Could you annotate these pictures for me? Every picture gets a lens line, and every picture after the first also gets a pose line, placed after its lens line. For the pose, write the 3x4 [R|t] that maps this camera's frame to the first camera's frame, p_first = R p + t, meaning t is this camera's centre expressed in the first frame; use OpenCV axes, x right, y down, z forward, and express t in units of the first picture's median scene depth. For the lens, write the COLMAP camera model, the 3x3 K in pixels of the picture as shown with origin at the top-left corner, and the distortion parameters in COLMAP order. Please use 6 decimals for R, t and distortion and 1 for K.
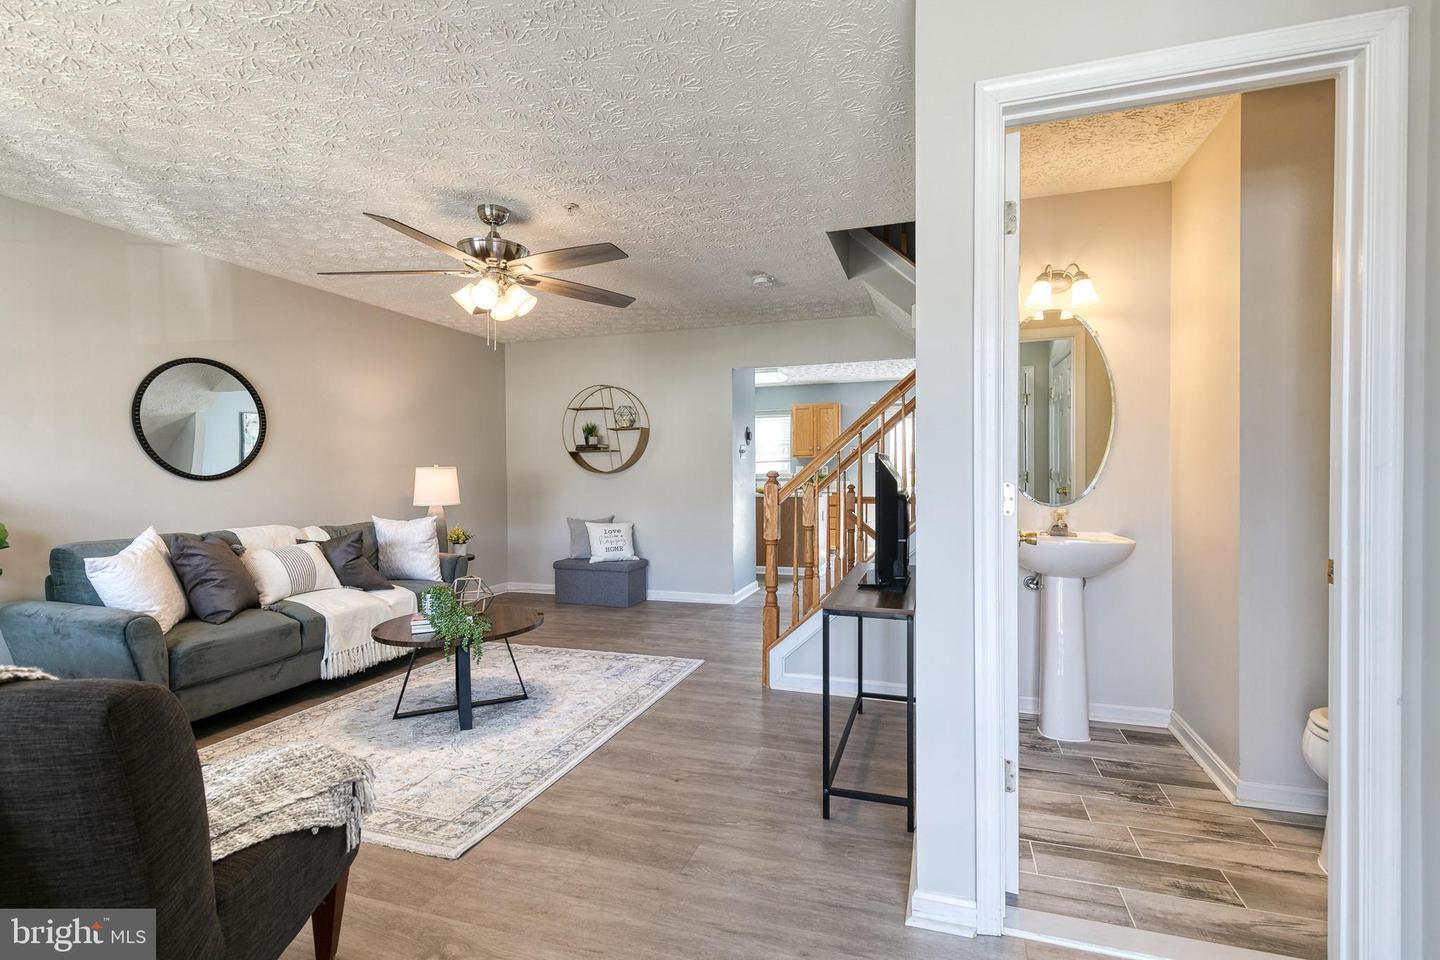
lens RADIAL K [[651.8, 0, 731.6], [0, 651.8, 482.3], [0, 0, 1]] dist [0.009740, -0.000758]
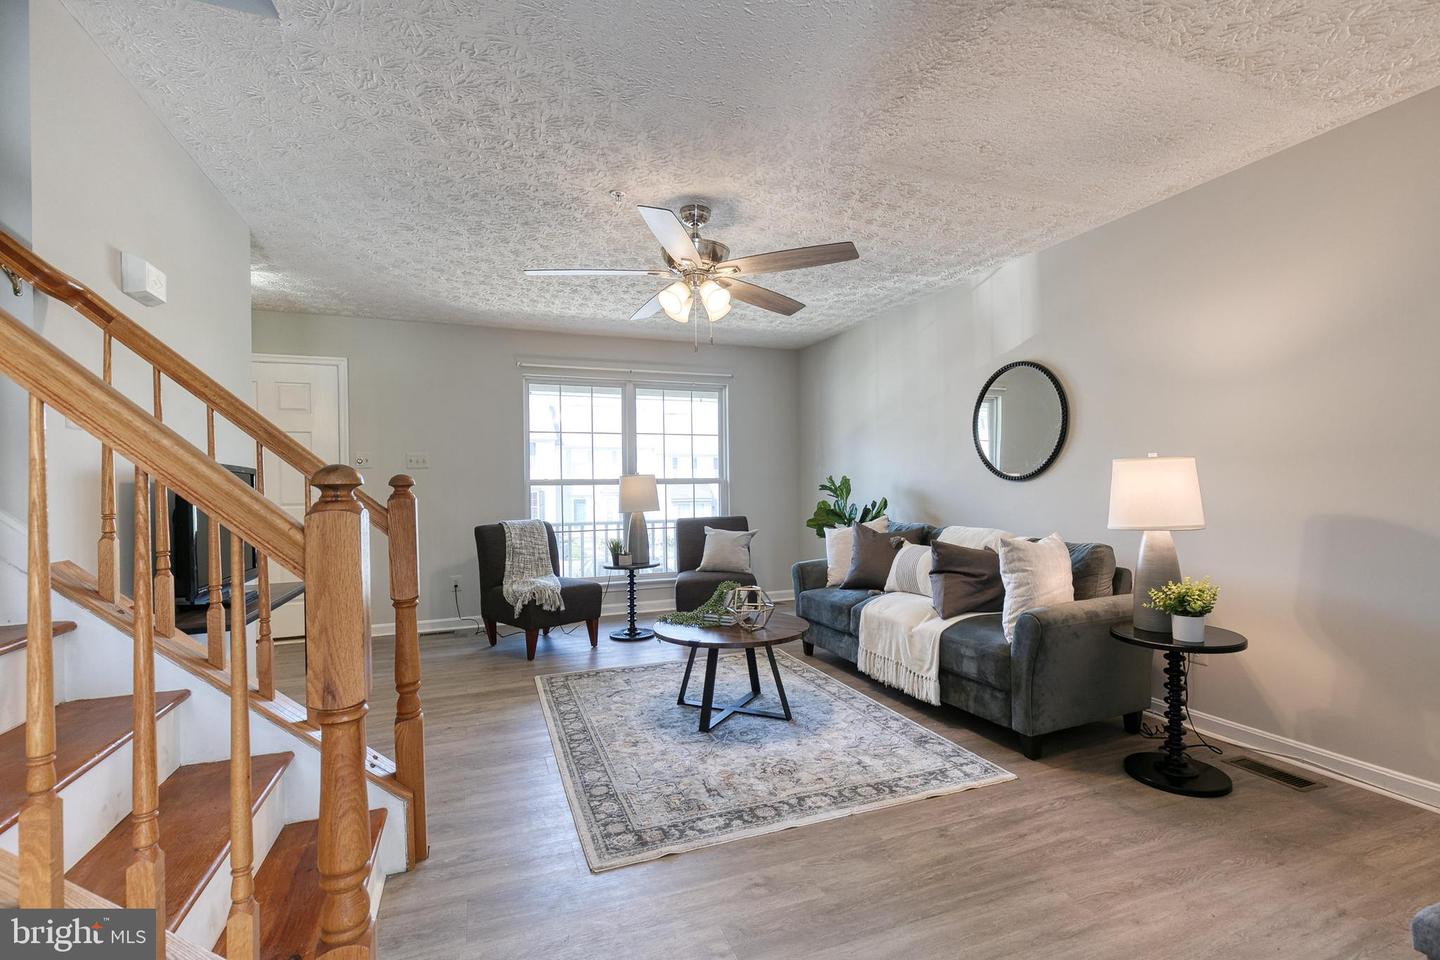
lens RADIAL K [[651.8, 0, 734.4], [0, 651.8, 486.6], [0, 0, 1]] dist [0.009740, -0.000758]
pose [[-0.768386, 0.016946, -0.639763, 0.227848], [0.008488, 0.999831, 0.016289, -0.016501], [0.639931, 0.007086, -0.768400, 1.807899]]
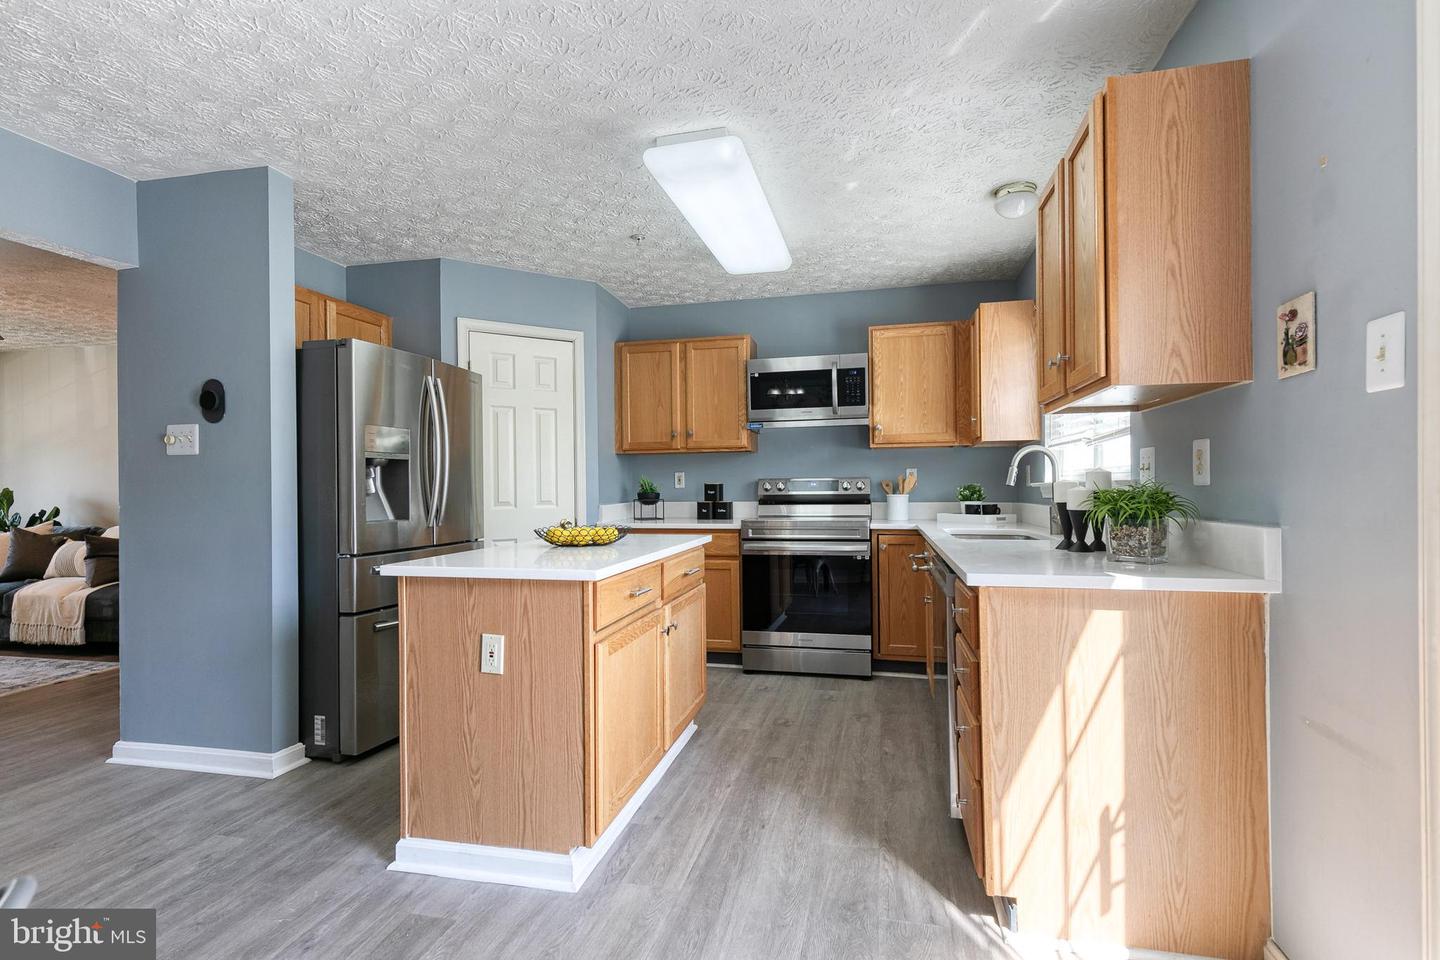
lens RADIAL K [[651.8, 0, 732.2], [0, 651.8, 485.5], [0, 0, 1]] dist [0.009740, -0.000758]
pose [[0.091863, 0.005102, -0.995759, 0.953173], [-0.003376, 0.999983, 0.004813, -0.036871], [0.995766, 0.002919, 0.091879, 2.545527]]
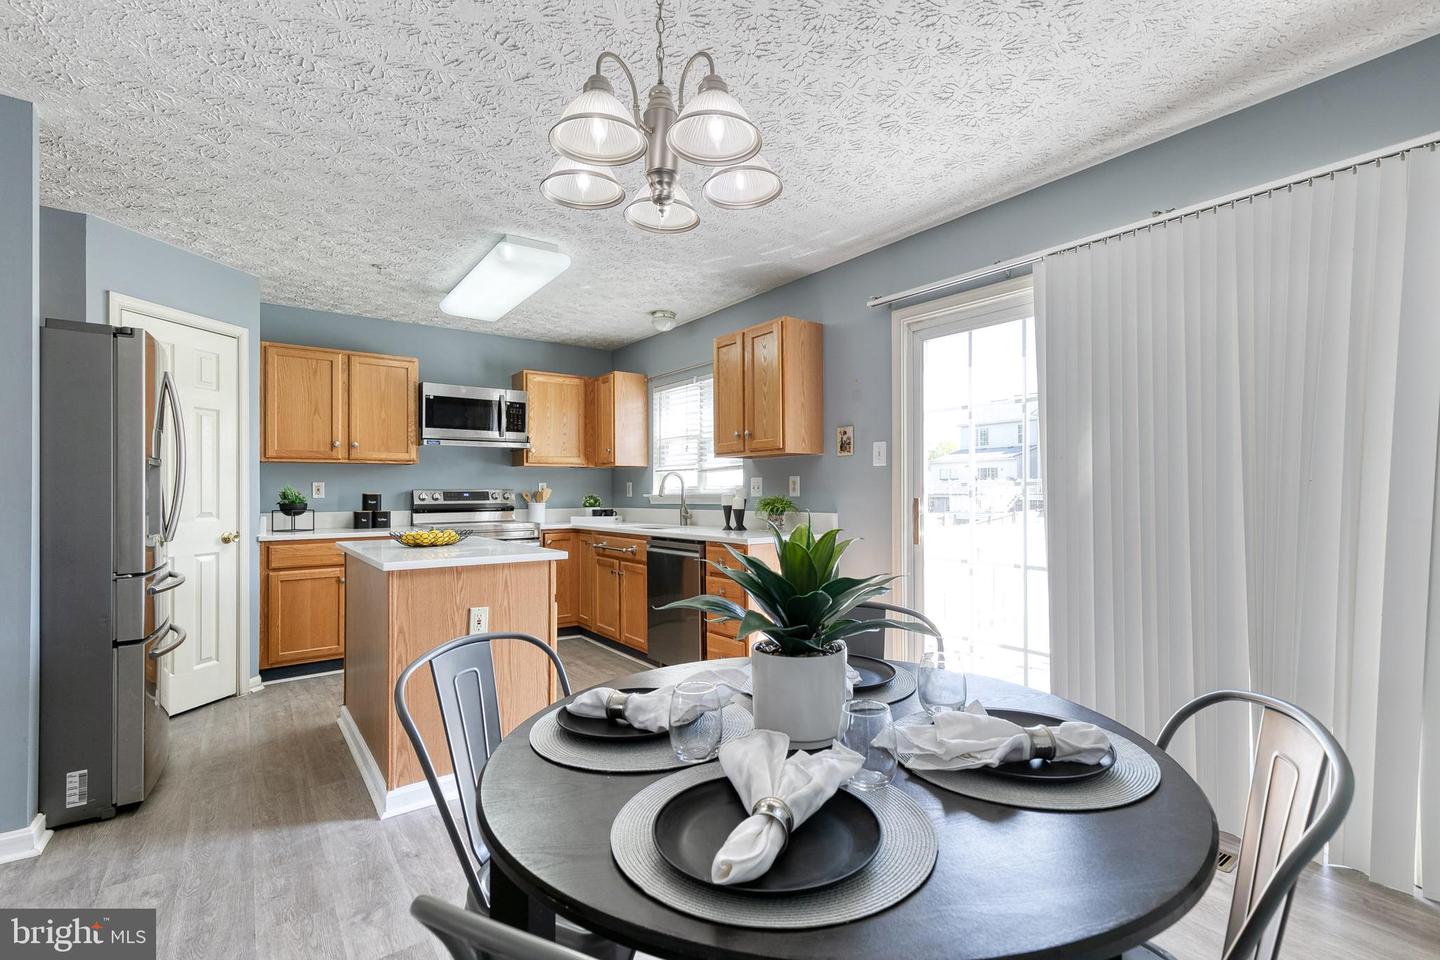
lens RADIAL K [[651.8, 0, 732.3], [0, 651.8, 485.9], [0, 0, 1]] dist [0.009740, -0.000758]
pose [[0.818749, -0.001511, -0.574149, 1.052074], [-0.008612, 0.999852, -0.014911, -0.036342], [0.574087, 0.017153, 0.818615, 1.900750]]
